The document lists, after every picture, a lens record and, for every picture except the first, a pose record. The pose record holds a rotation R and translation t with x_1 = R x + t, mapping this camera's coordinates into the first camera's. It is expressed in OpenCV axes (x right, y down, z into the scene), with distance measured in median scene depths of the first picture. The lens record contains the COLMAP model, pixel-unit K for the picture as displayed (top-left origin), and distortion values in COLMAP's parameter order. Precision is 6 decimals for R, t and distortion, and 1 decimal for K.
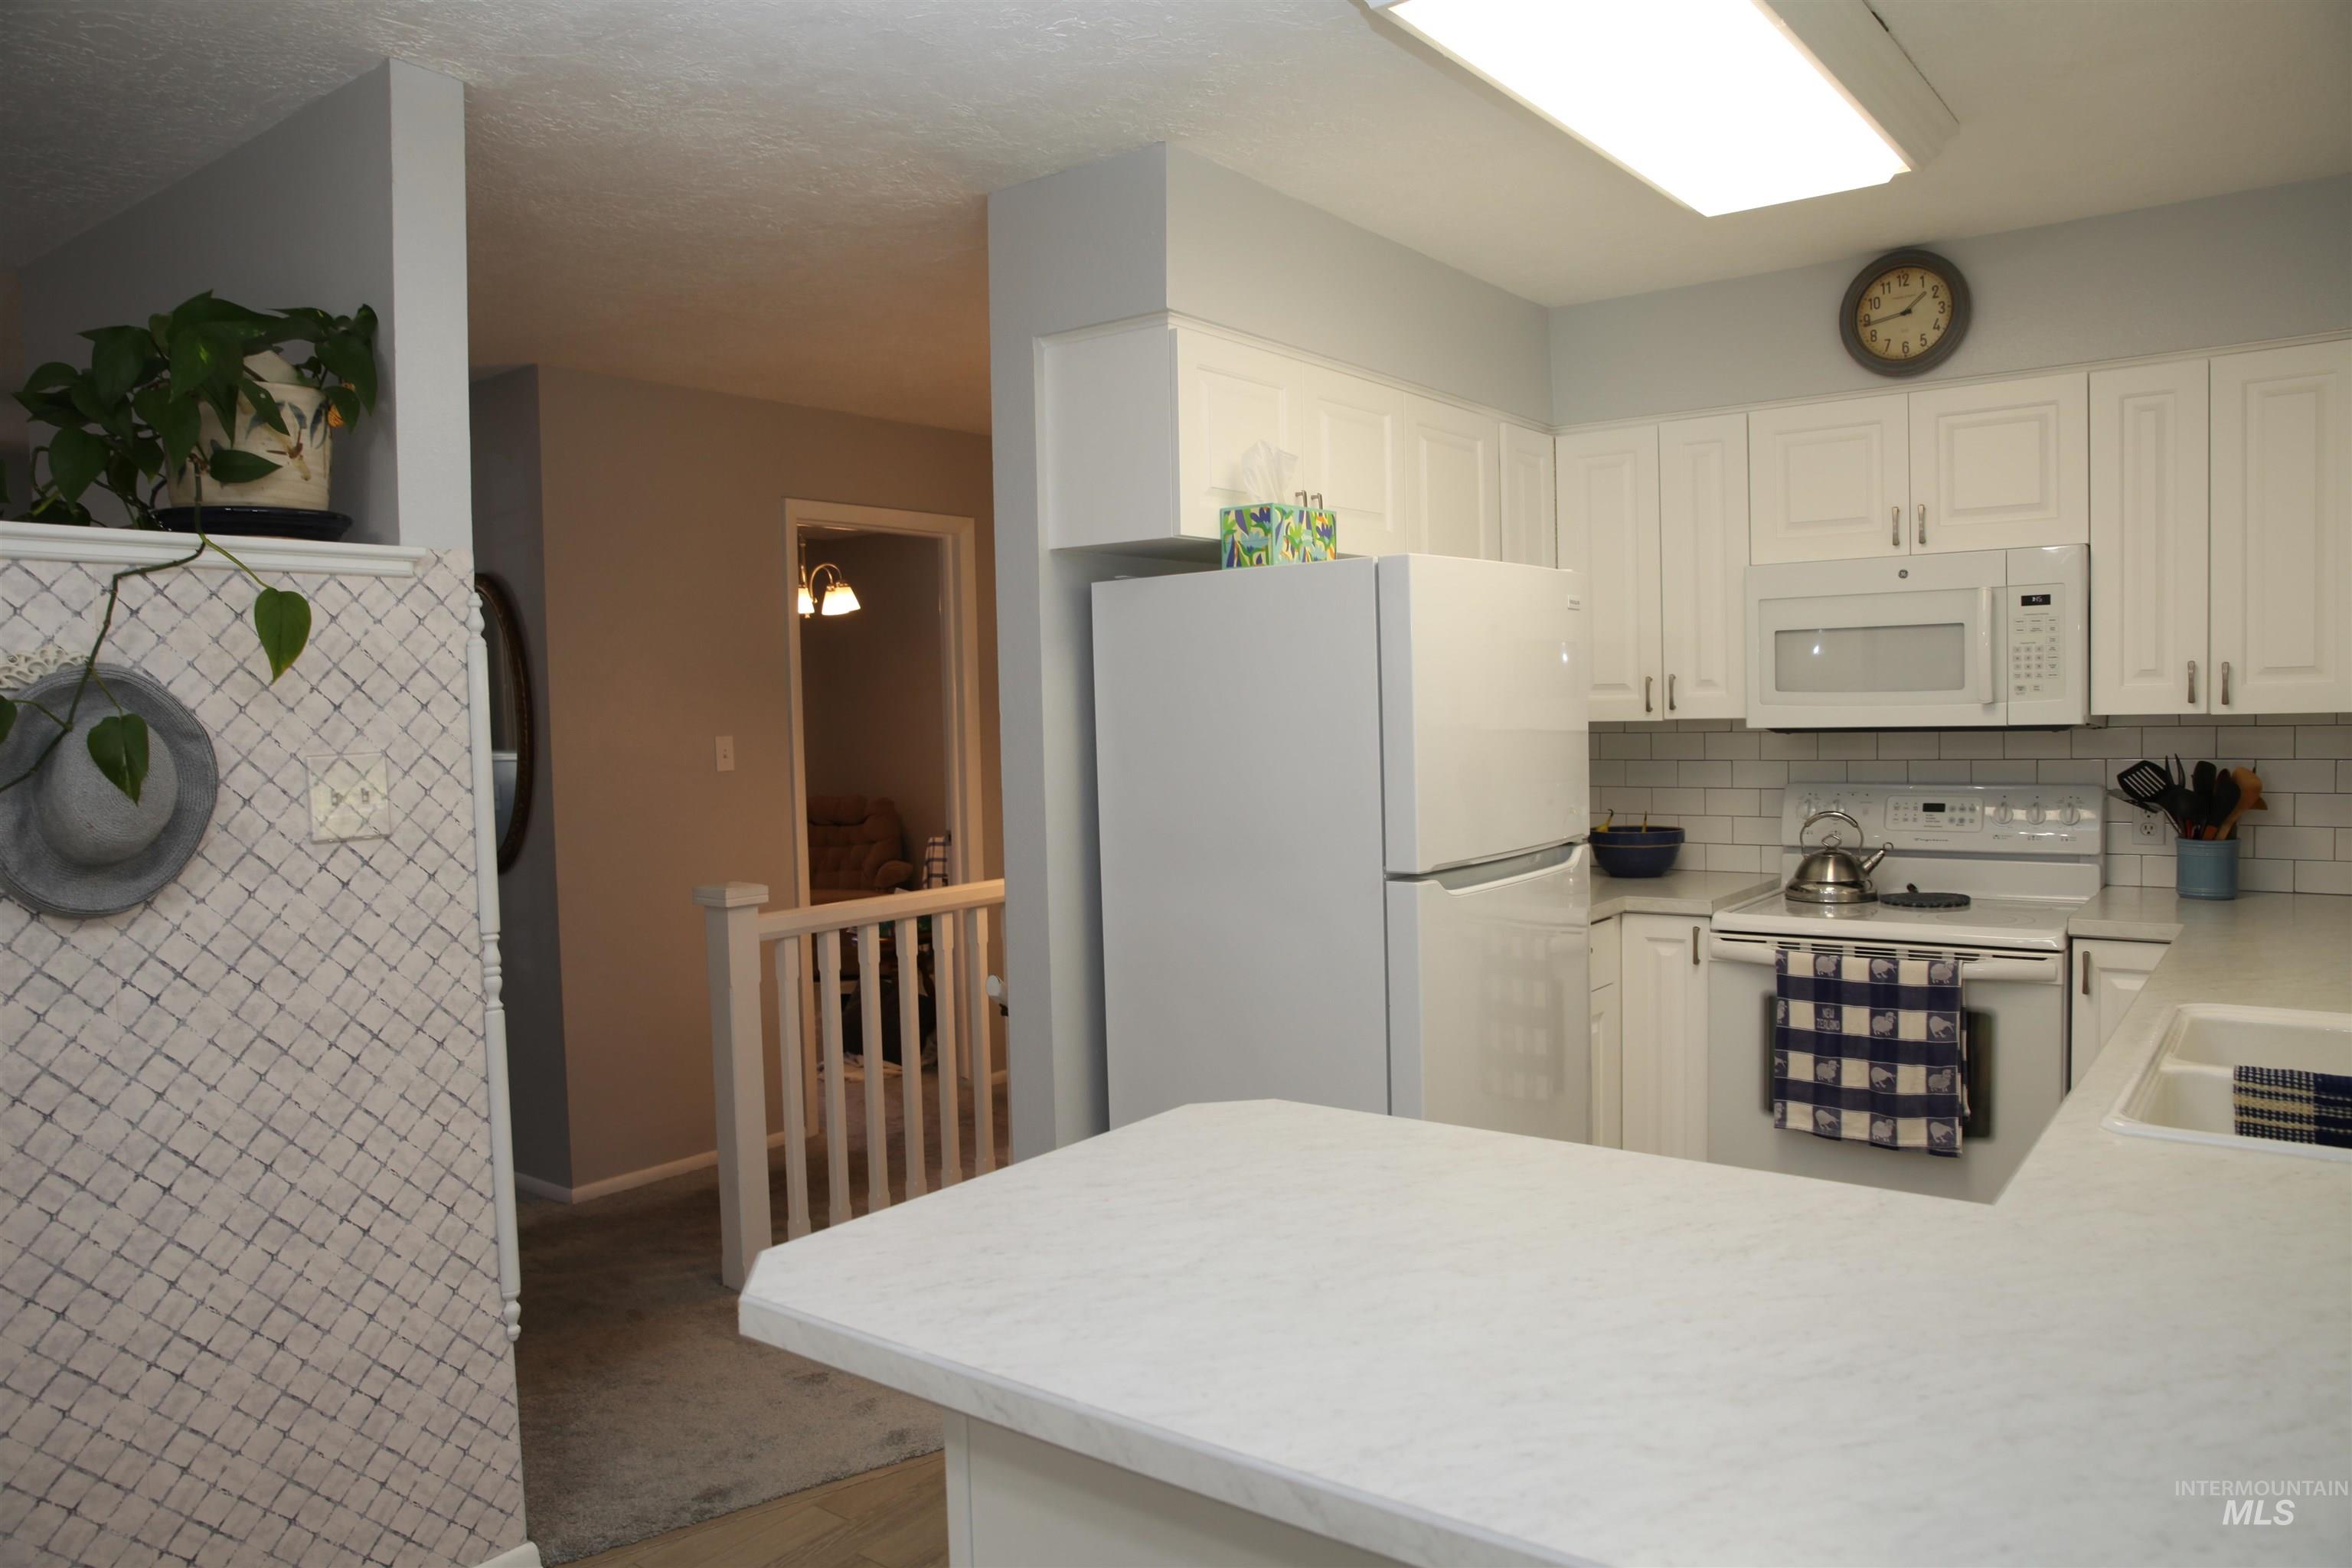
lens RADIAL K [[1603.2, 0, 1176.0], [0, 1603.2, 784.0], [0, 0, 1]] dist [-0.105466, 0.081224]
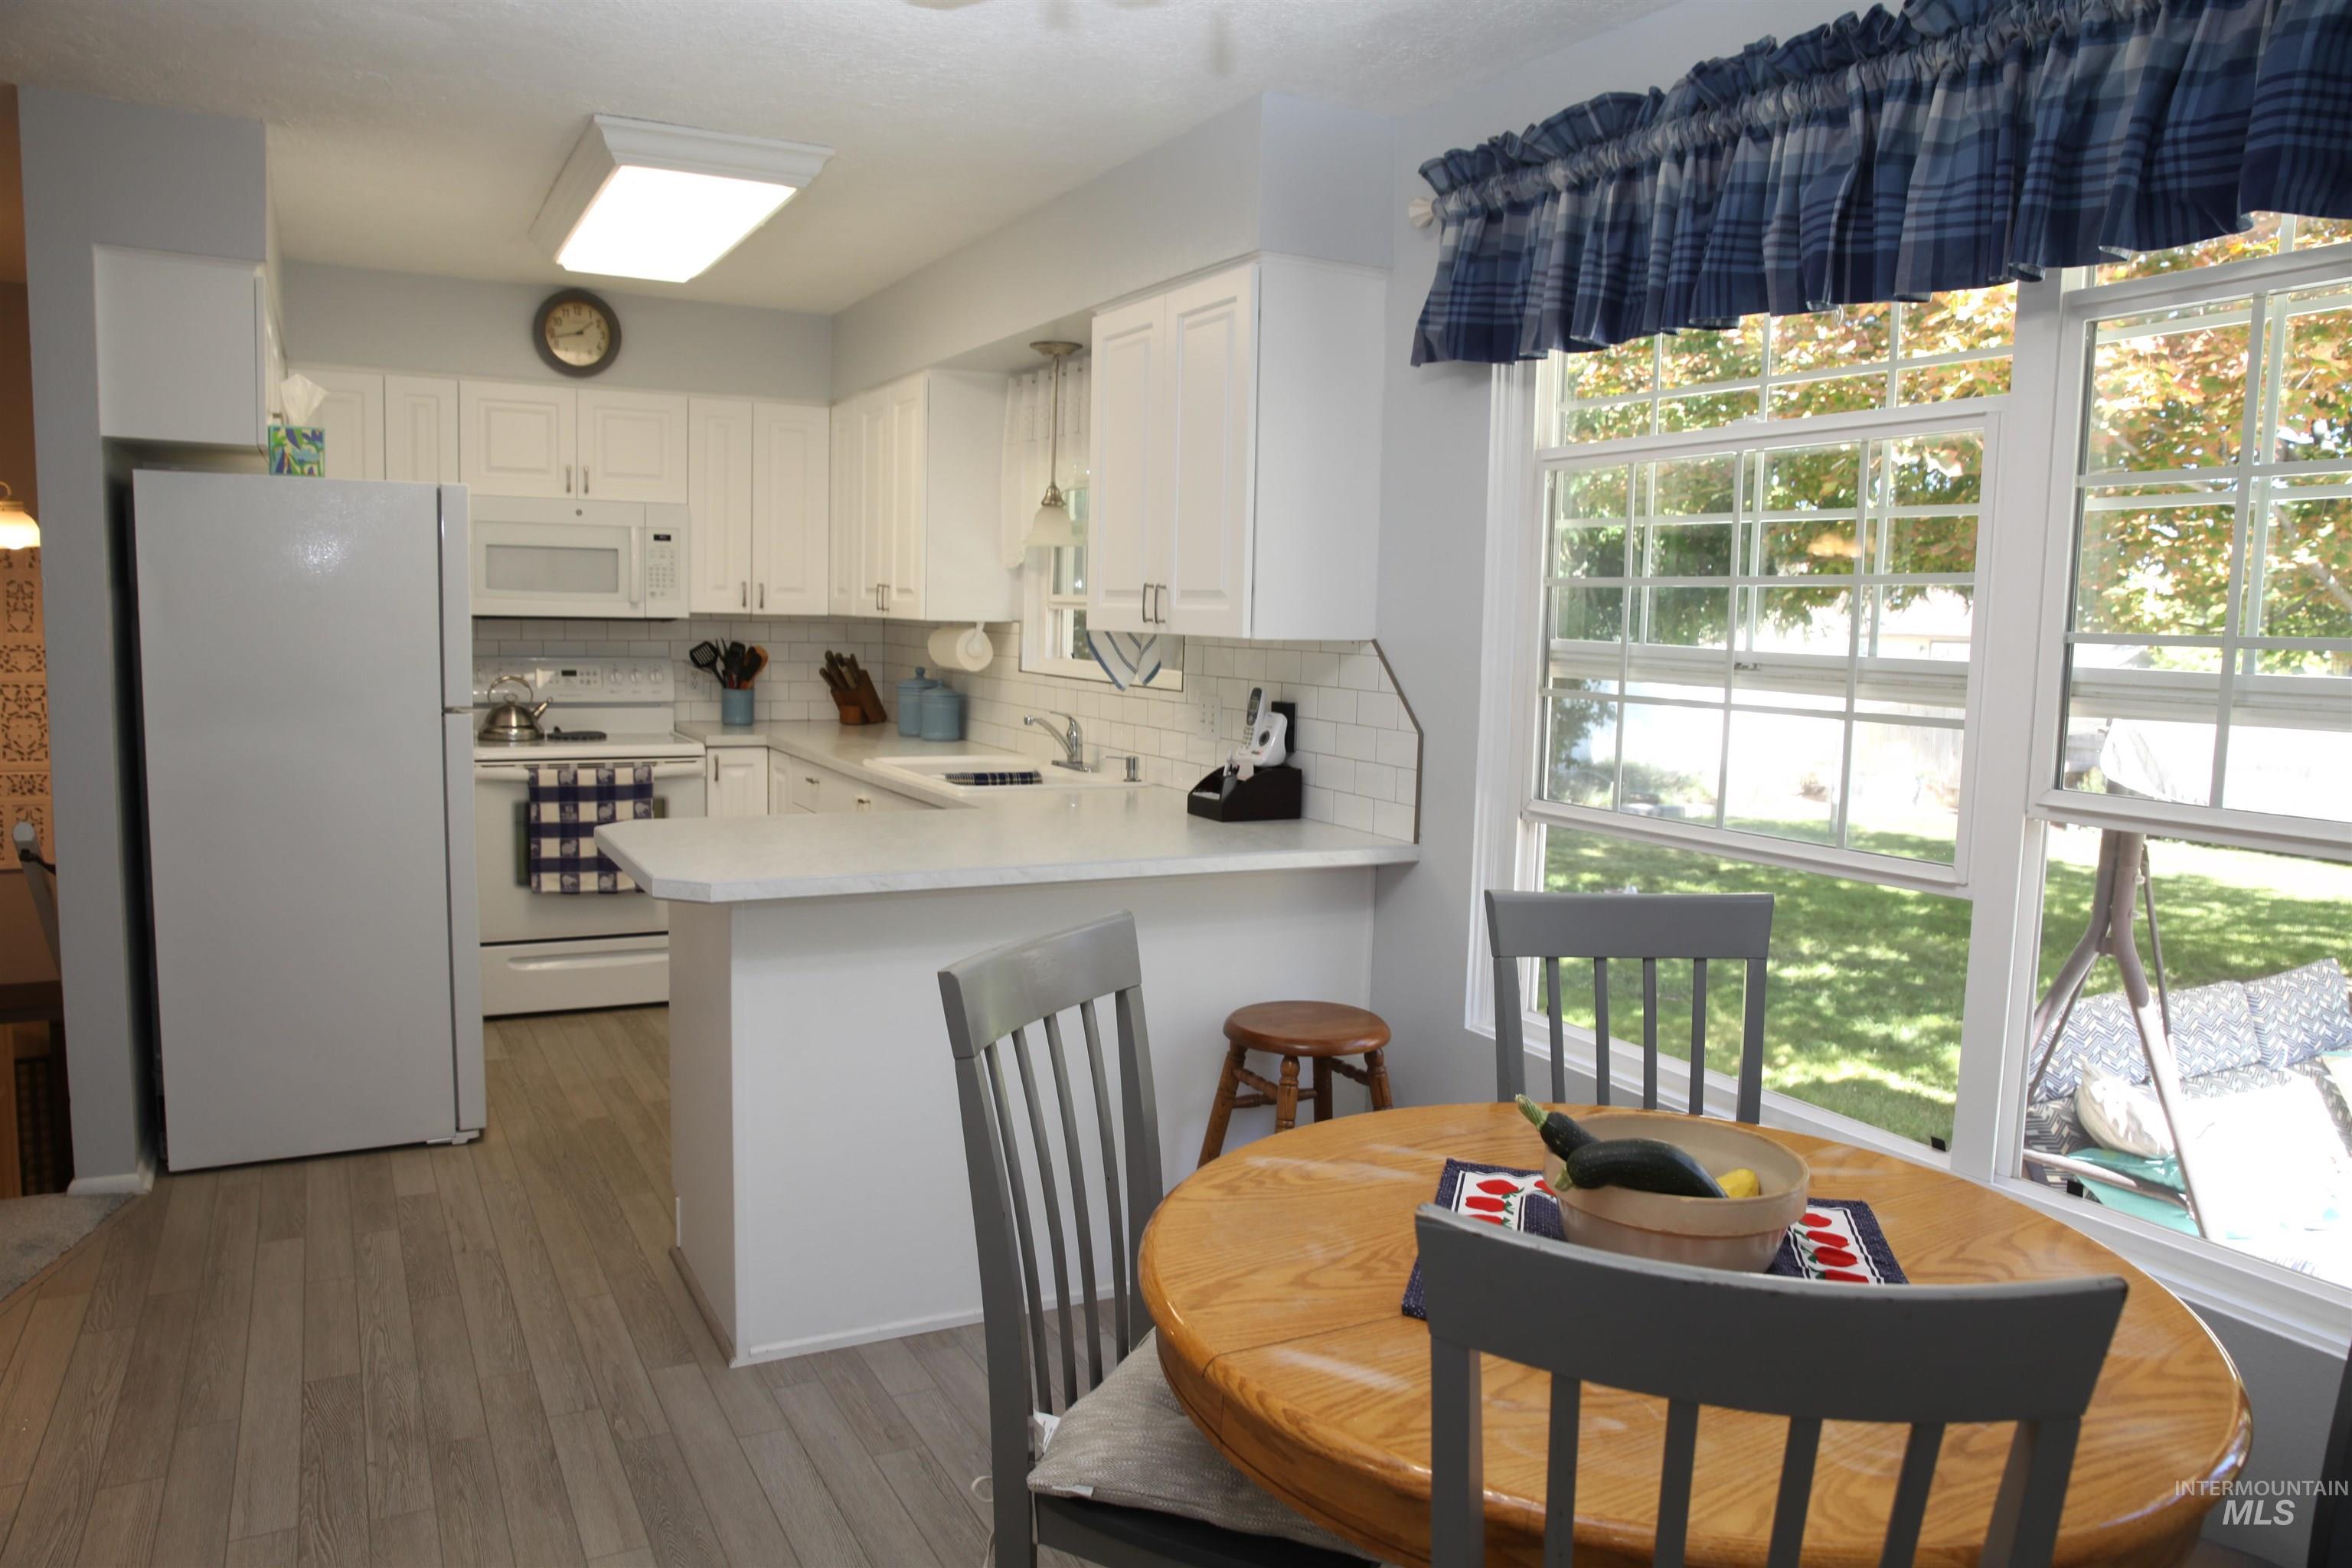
lens RADIAL K [[1603.2, 0, 1176.0], [0, 1603.2, 784.0], [0, 0, 1]] dist [-0.105466, 0.081224]
pose [[0.413562, -0.062600, 0.908321, -0.687173], [0.006631, 0.997814, 0.065748, 0.027658], [-0.910452, -0.021168, 0.413073, -0.130525]]
